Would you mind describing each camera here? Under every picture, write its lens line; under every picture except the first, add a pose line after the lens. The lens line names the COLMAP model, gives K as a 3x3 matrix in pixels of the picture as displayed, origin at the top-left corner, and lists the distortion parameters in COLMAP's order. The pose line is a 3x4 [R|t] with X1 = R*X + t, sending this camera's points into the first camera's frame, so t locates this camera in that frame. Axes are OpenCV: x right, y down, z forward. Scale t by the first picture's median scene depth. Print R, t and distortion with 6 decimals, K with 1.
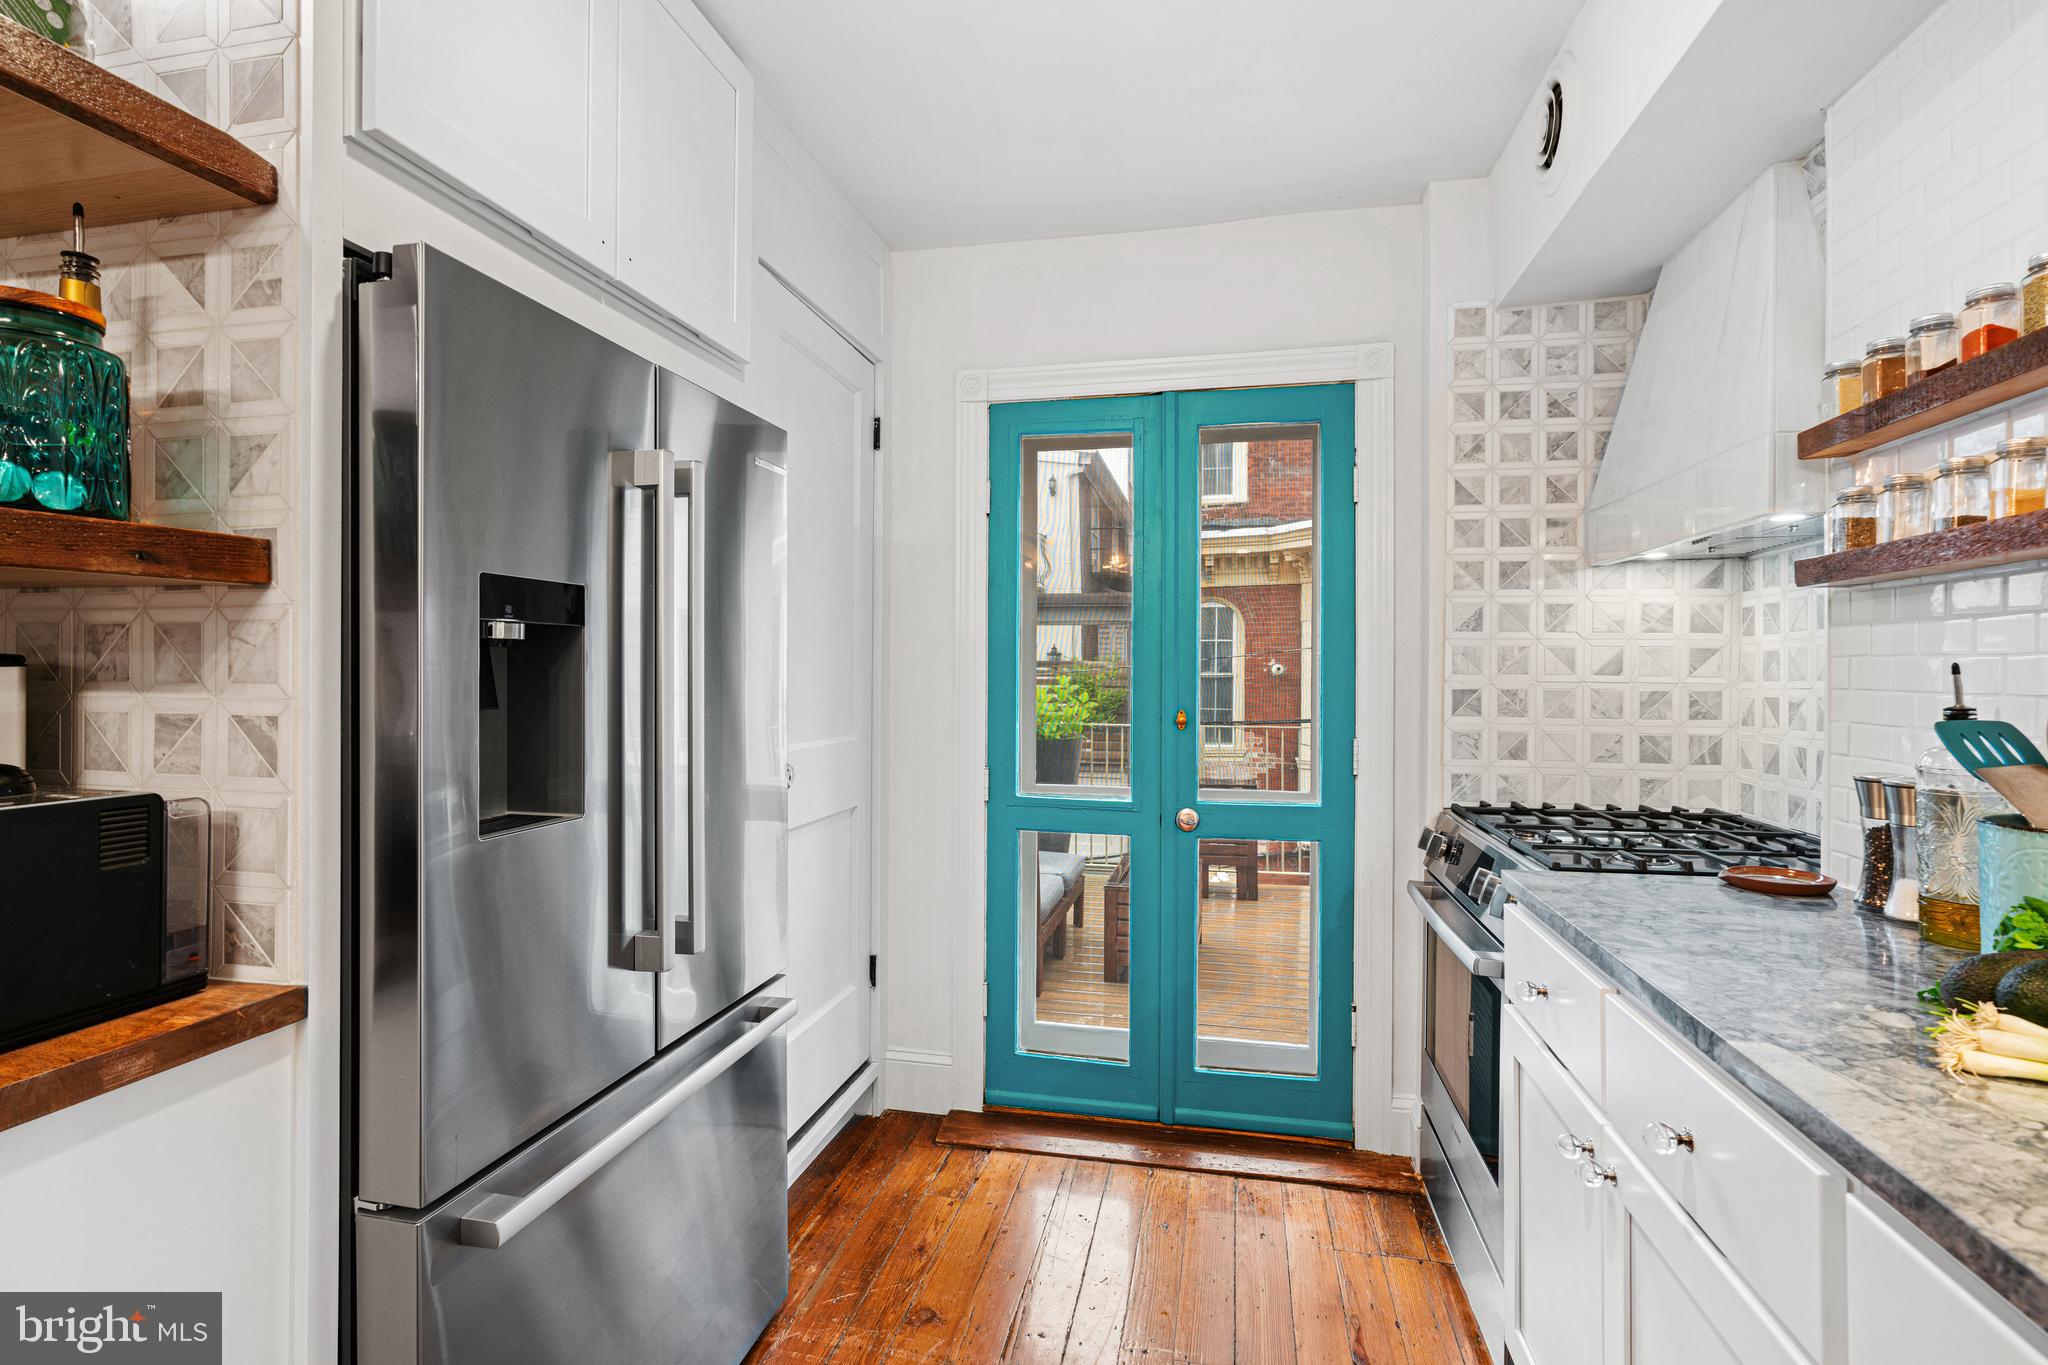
lens RADIAL K [[990.3, 0, 995.5], [0, 990.3, 672.6], [0, 0, 1]] dist [-0.009564, 0.003114]
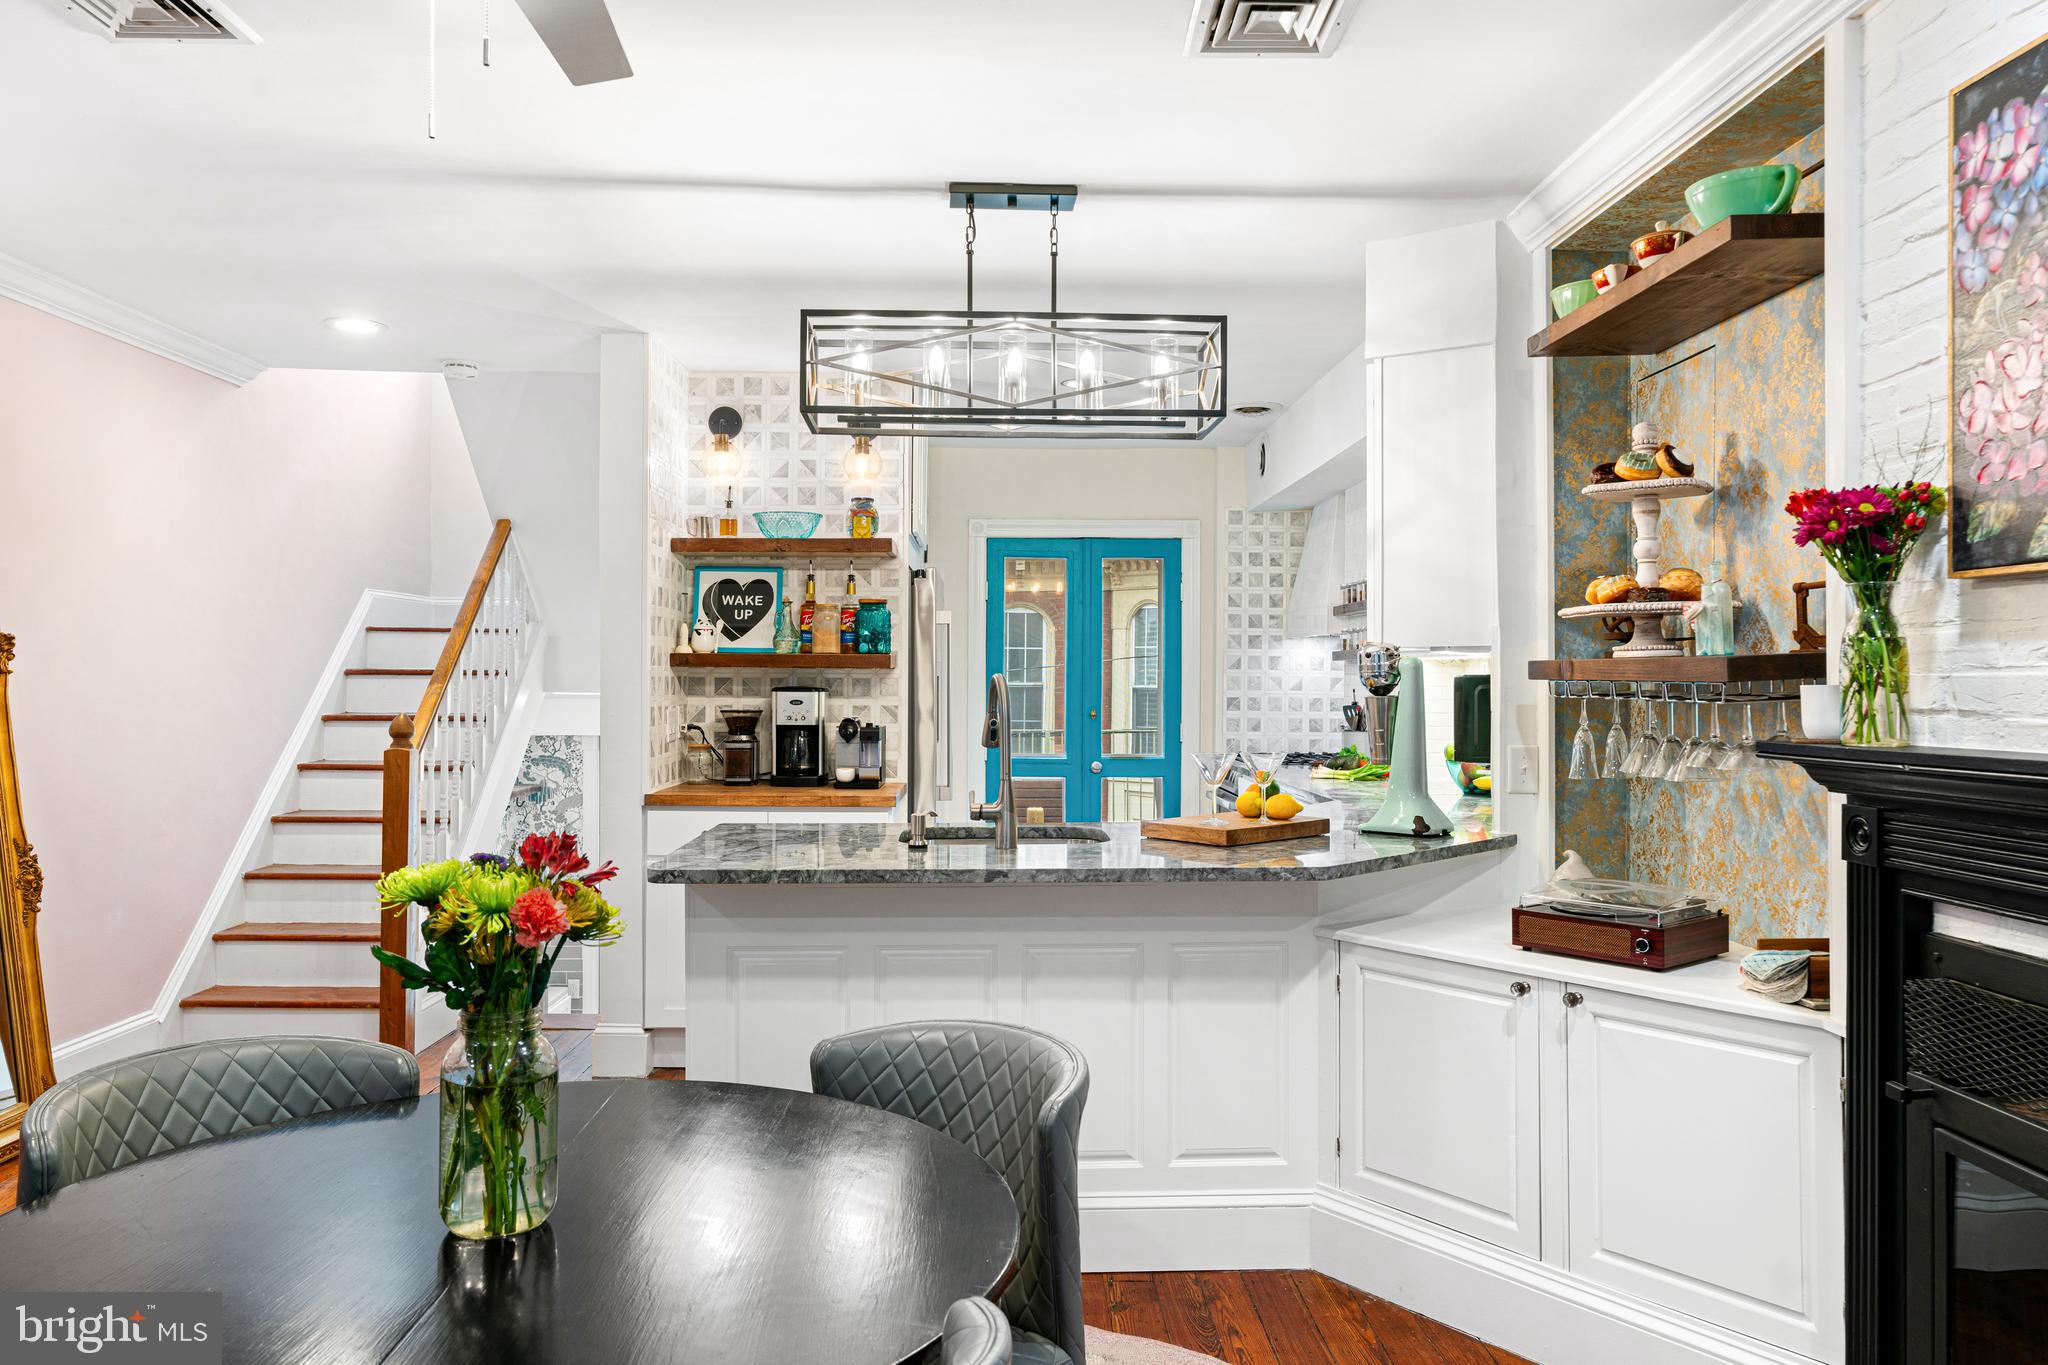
lens RADIAL K [[1398.7, 0, 1017.7], [0, 1398.7, 676.1], [0, 0, 1]] dist [0.000094, -0.004926]
pose [[0.968717, 0.001834, 0.248160, -0.684056], [-0.001844, 0.999998, -0.000191, -0.026384], [-0.248160, -0.000273, 0.968719, -1.718713]]
